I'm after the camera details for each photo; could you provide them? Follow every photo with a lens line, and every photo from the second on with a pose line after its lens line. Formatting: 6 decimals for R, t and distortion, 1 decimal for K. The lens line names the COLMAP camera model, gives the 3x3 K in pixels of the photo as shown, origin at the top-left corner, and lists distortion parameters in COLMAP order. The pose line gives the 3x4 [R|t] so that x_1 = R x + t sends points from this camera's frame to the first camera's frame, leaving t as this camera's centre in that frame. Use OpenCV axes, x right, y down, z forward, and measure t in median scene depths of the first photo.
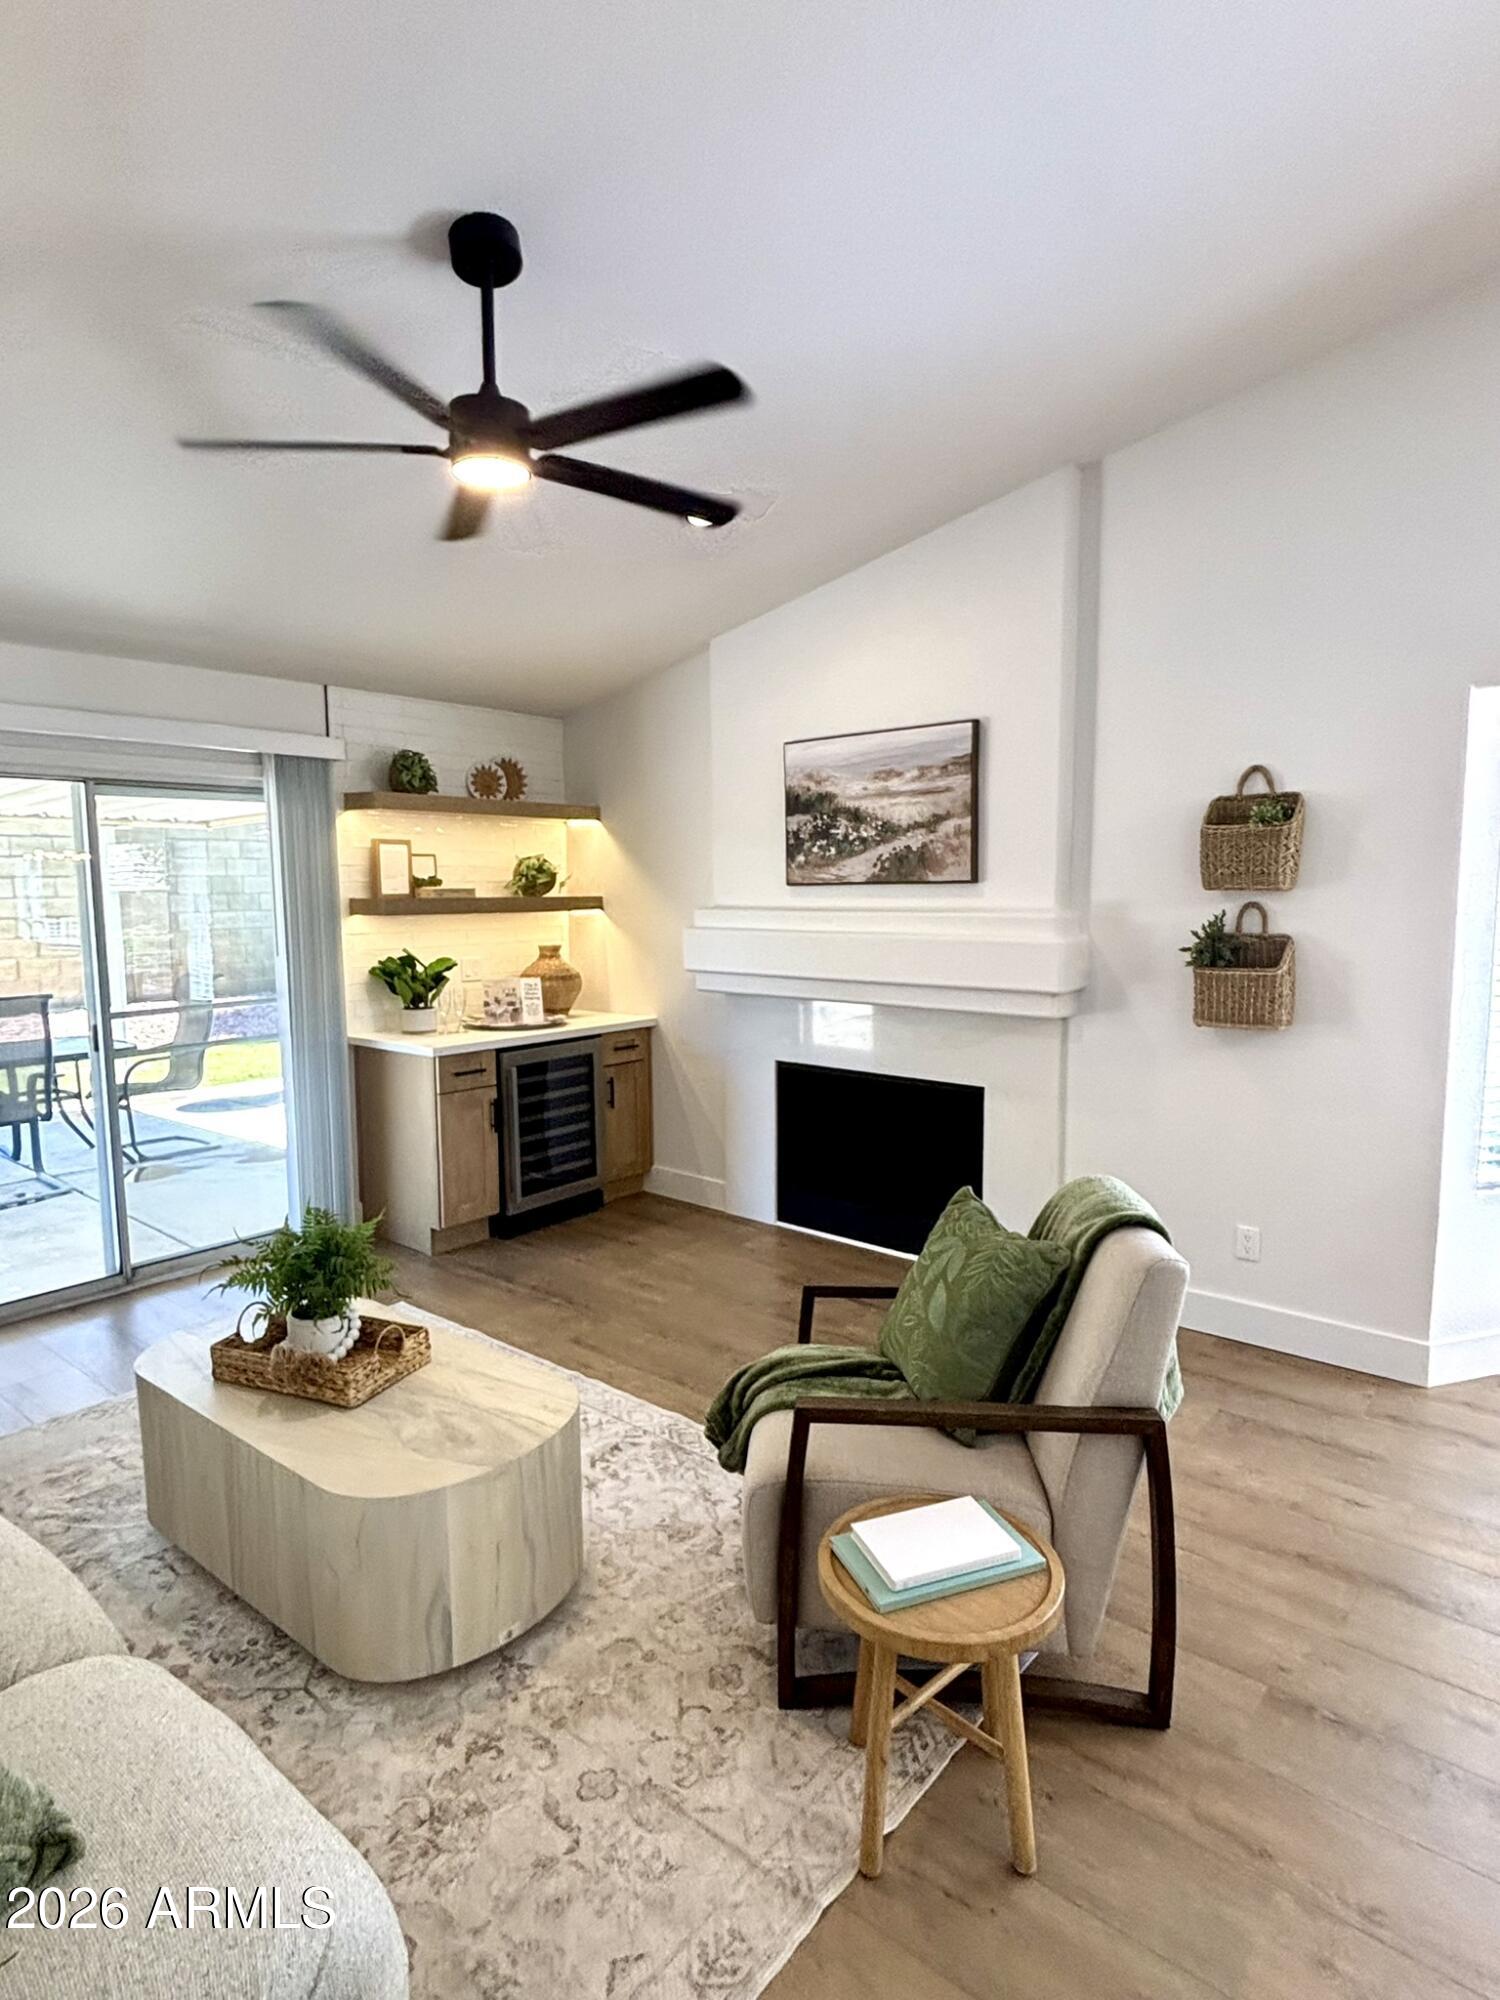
lens RADIAL K [[1106.6, 0, 756.7], [0, 1106.6, 1003.2], [0, 0, 1]] dist [0.023853, -0.017810]
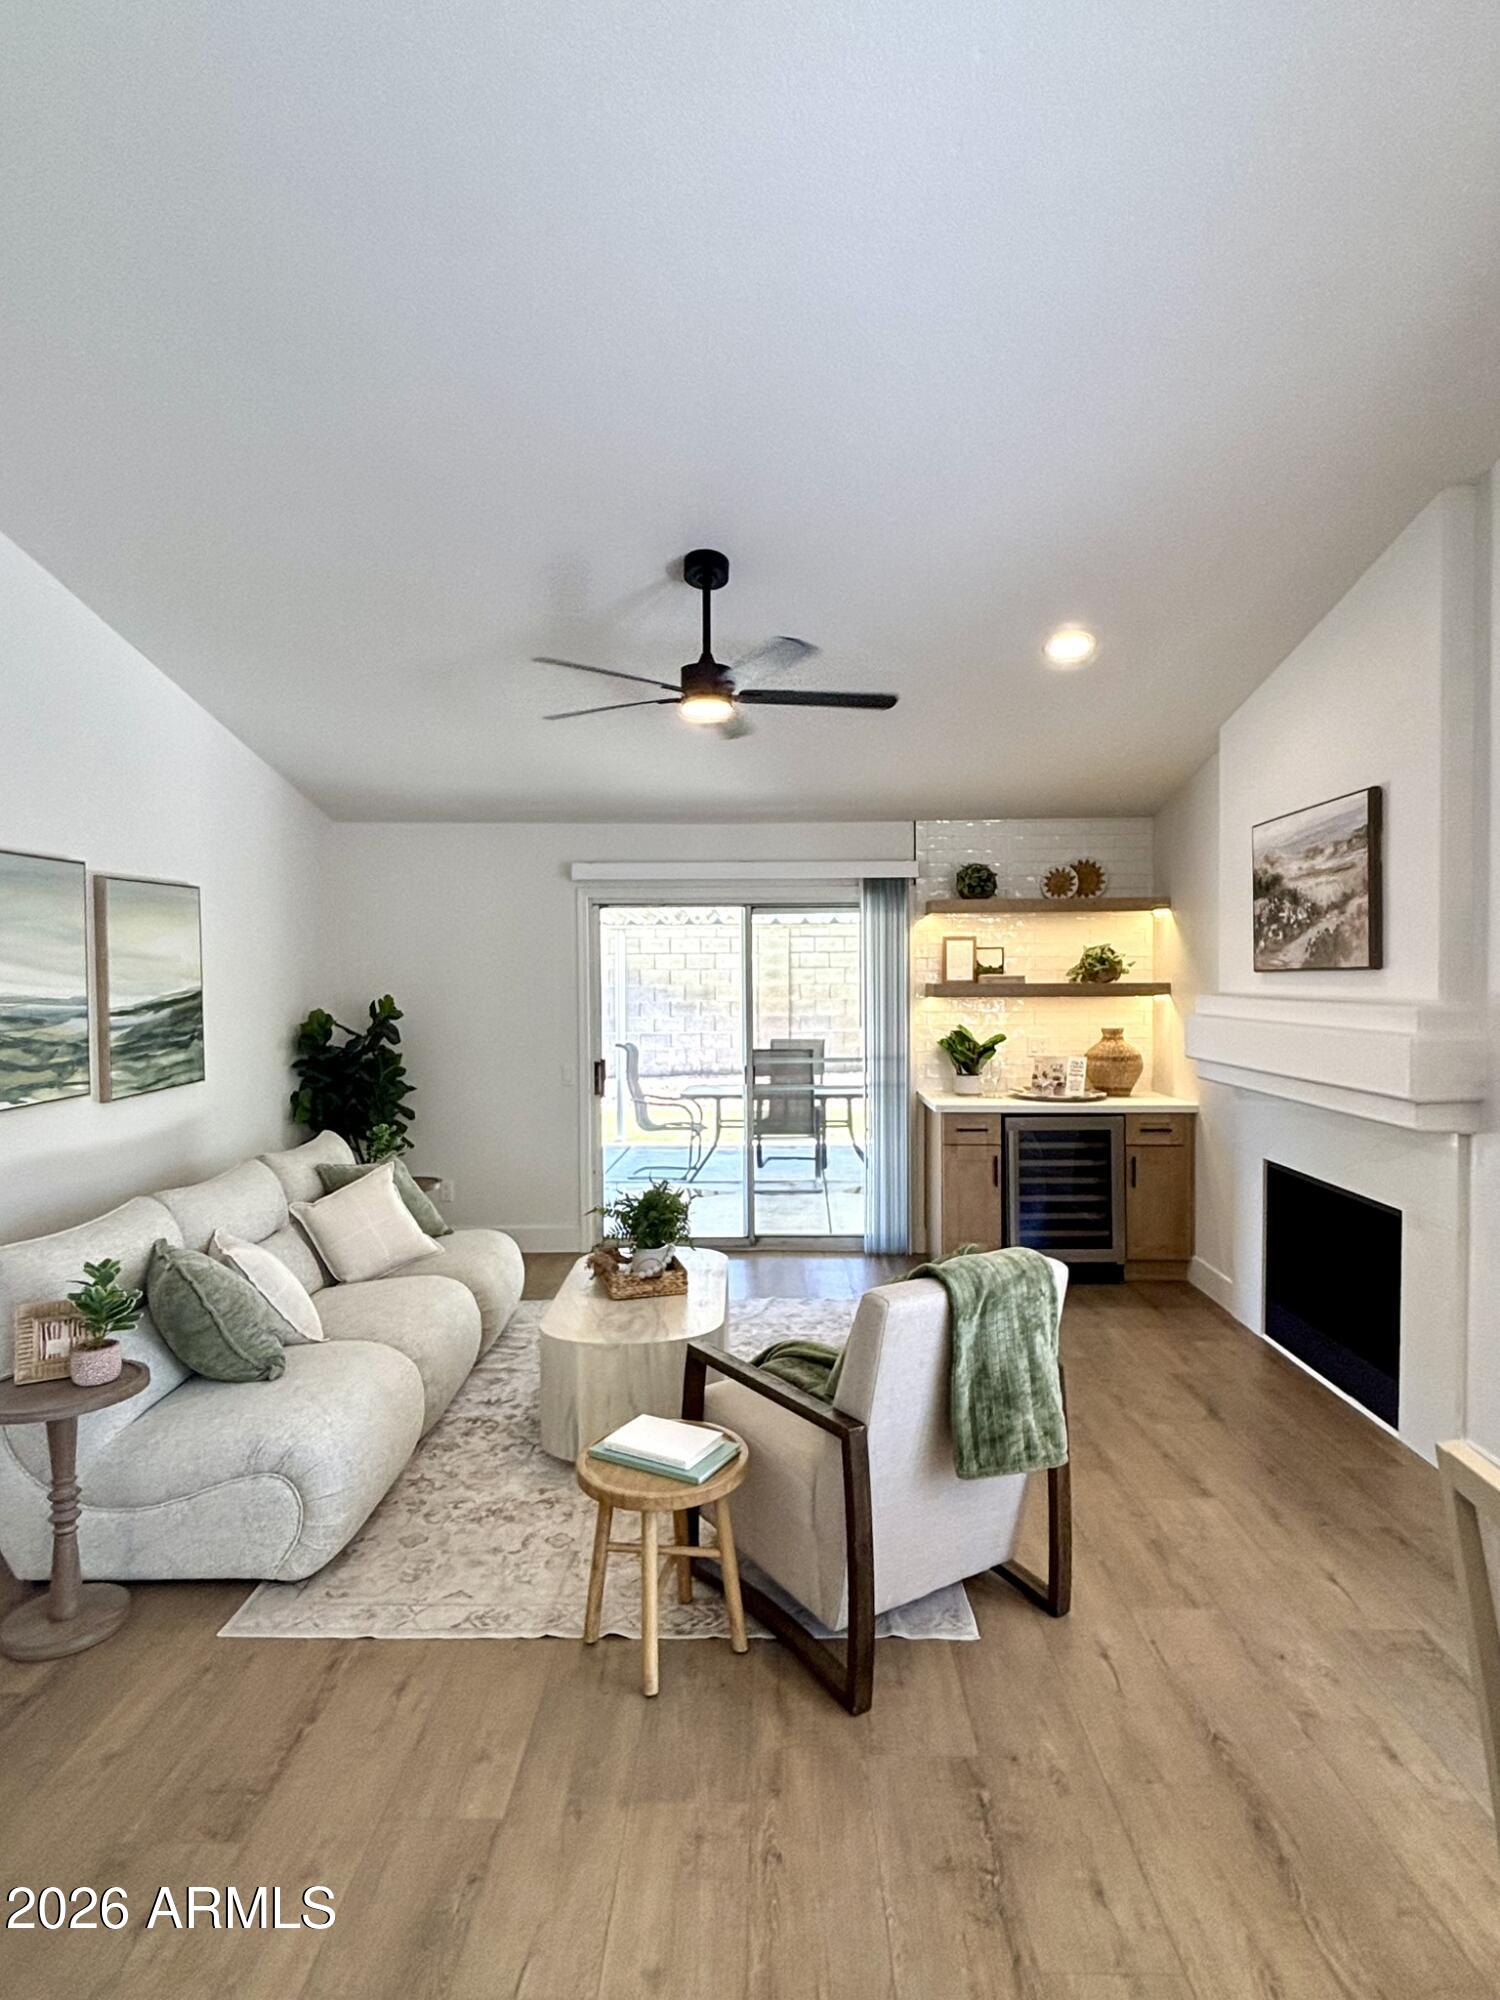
lens RADIAL K [[1106.6, 0, 744.2], [0, 1106.6, 989.7], [0, 0, 1]] dist [0.023853, -0.017810]
pose [[0.619304, 0.010820, -0.785077, 0.492756], [-0.082376, 0.995282, -0.051265, -0.005745], [0.780818, 0.096420, 0.617273, 0.062837]]
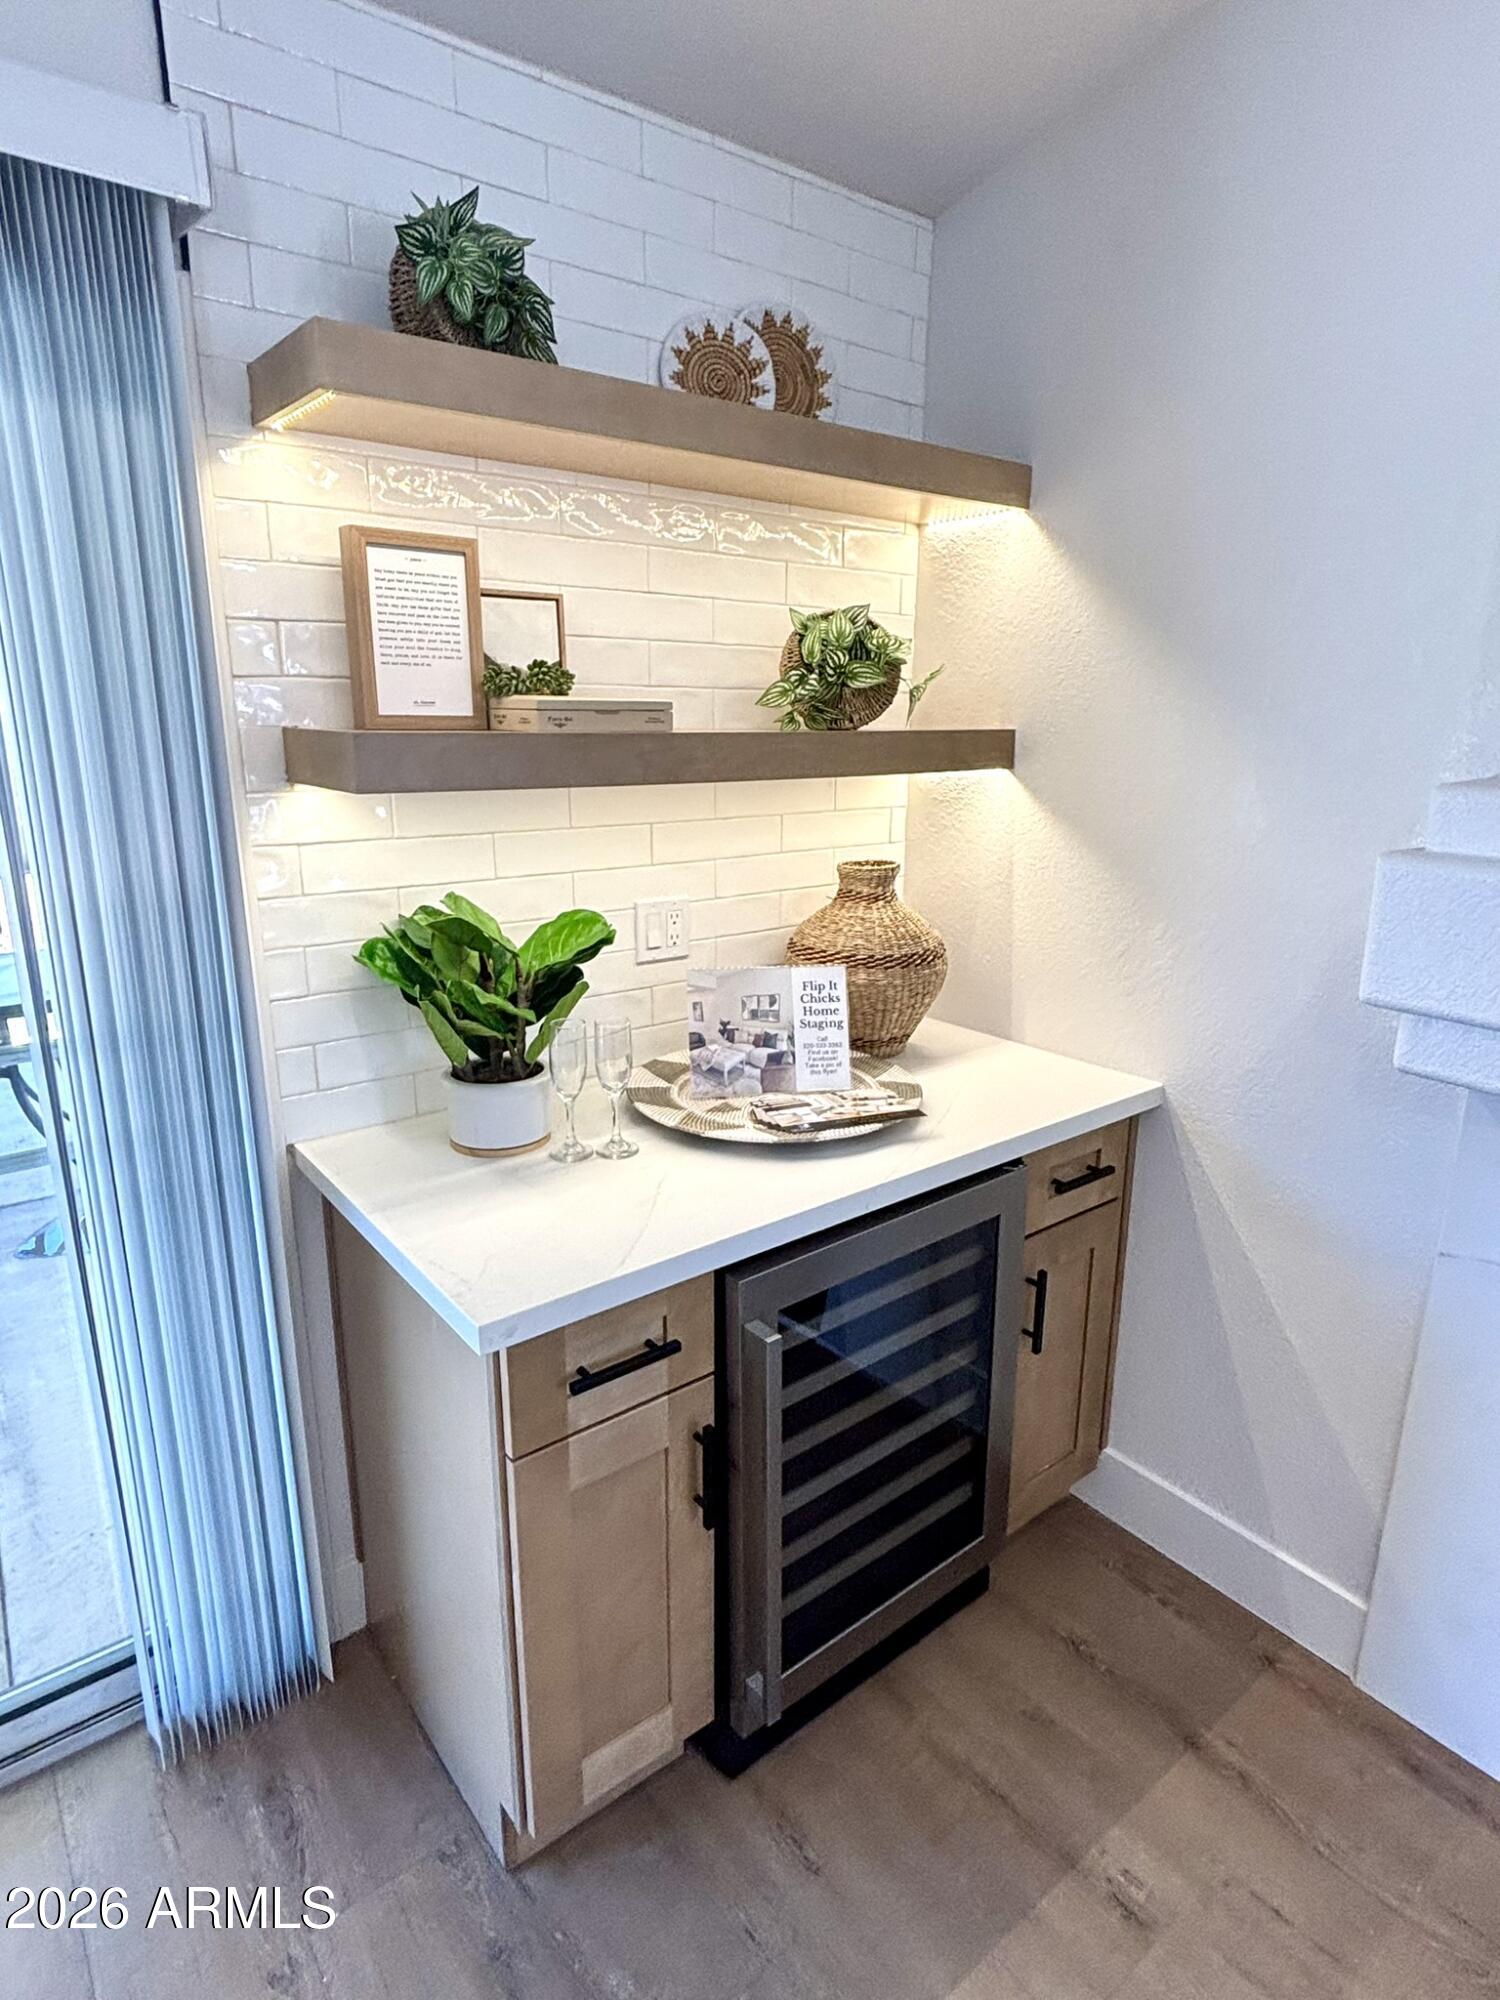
lens RADIAL K [[1106.6, 0, 753.2], [0, 1106.6, 996.2], [0, 0, 1]] dist [0.023853, -0.017810]
pose [[0.978721, 0.068177, -0.193537, -0.169813], [-0.038597, 0.987521, 0.152684, -0.072179], [0.201531, -0.141966, 0.969139, 0.710028]]
